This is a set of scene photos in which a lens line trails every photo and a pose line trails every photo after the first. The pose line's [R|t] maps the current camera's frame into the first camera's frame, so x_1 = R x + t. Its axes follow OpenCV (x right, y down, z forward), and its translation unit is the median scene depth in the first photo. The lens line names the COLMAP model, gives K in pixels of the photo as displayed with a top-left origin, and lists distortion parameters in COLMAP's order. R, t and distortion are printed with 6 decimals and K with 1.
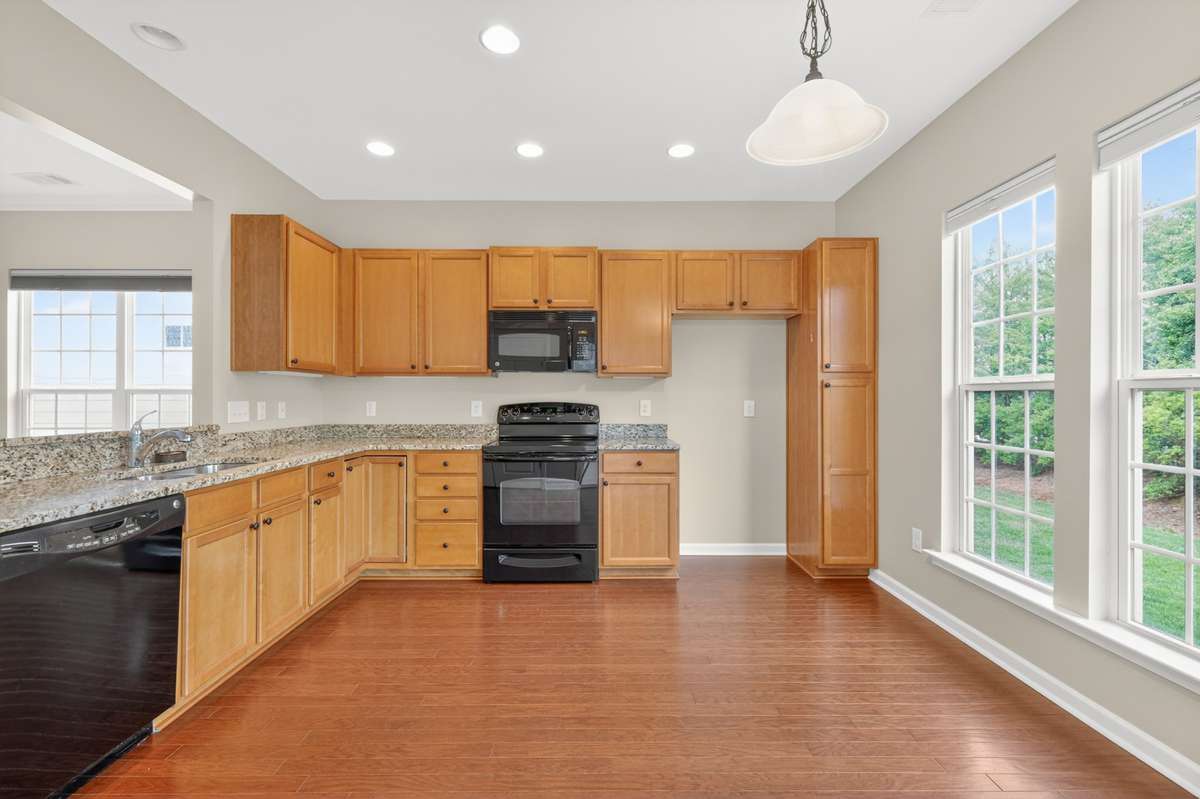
lens RADIAL K [[521.1, 0, 600.9], [0, 521.1, 397.5], [0, 0, 1]] dist [0.002912, -0.000223]
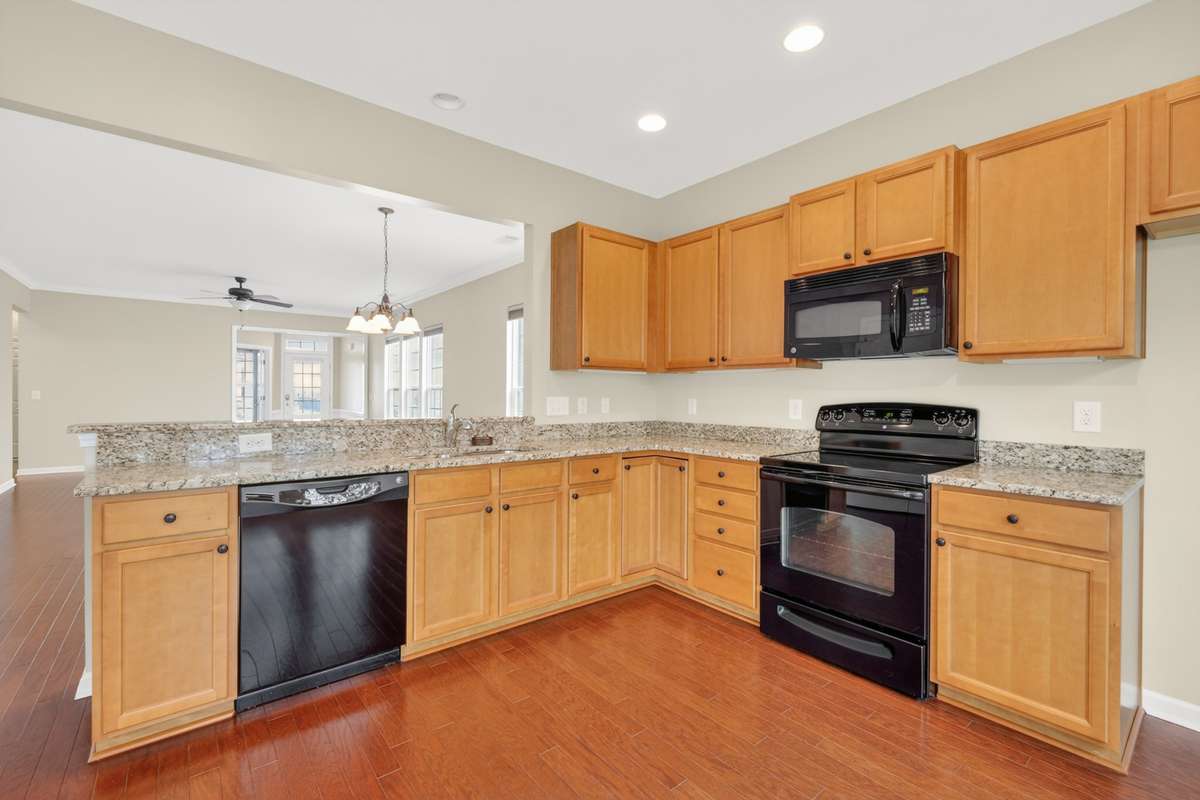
lens RADIAL K [[521.1, 0, 600.9], [0, 521.1, 398.0], [0, 0, 1]] dist [0.002912, -0.000223]
pose [[0.625624, 0.009530, -0.780066, 0.224870], [-0.007378, 0.999953, 0.006299, 0.001897], [0.780089, 0.001814, 0.625665, 0.329728]]
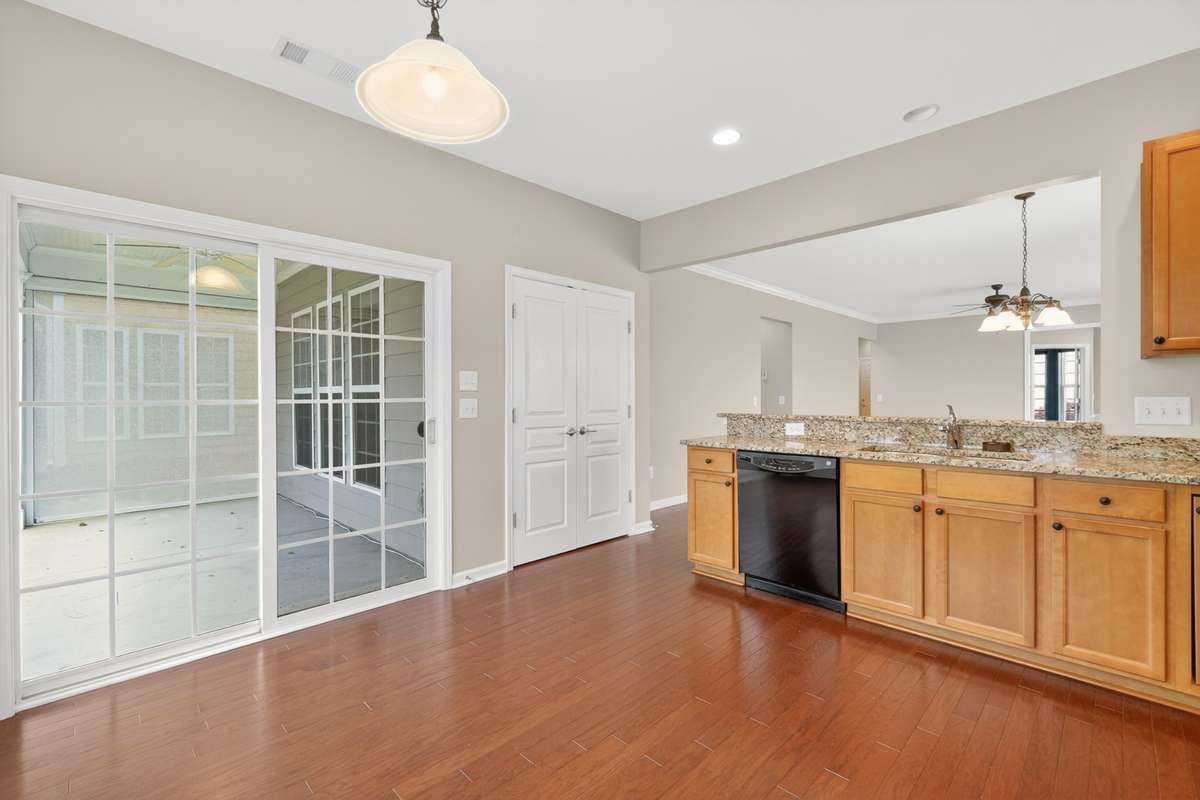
lens RADIAL K [[521.1, 0, 600.9], [0, 521.1, 398.0], [0, 0, 1]] dist [0.002912, -0.000223]
pose [[-0.706943, 0.005053, -0.707253, 0.400624], [0.003838, 0.999987, 0.003309, 0.002657], [0.707261, -0.000375, -0.706953, 0.870765]]
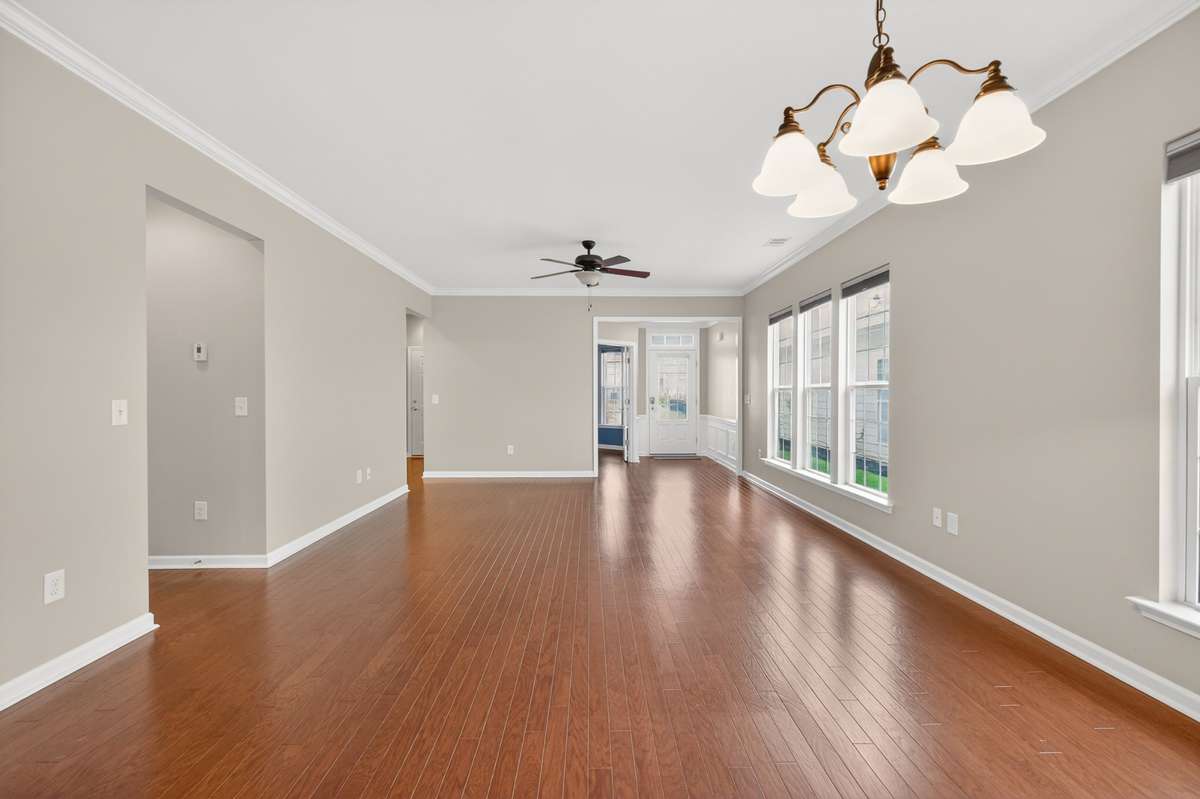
lens RADIAL K [[521.1, 0, 600.9], [0, 521.1, 397.5], [0, 0, 1]] dist [0.002912, -0.000223]
pose [[0.017763, 0.005779, -0.999826, -0.737012], [-0.000004, 0.999983, 0.005780, -0.000888], [0.999842, -0.000099, 0.017762, 0.515542]]
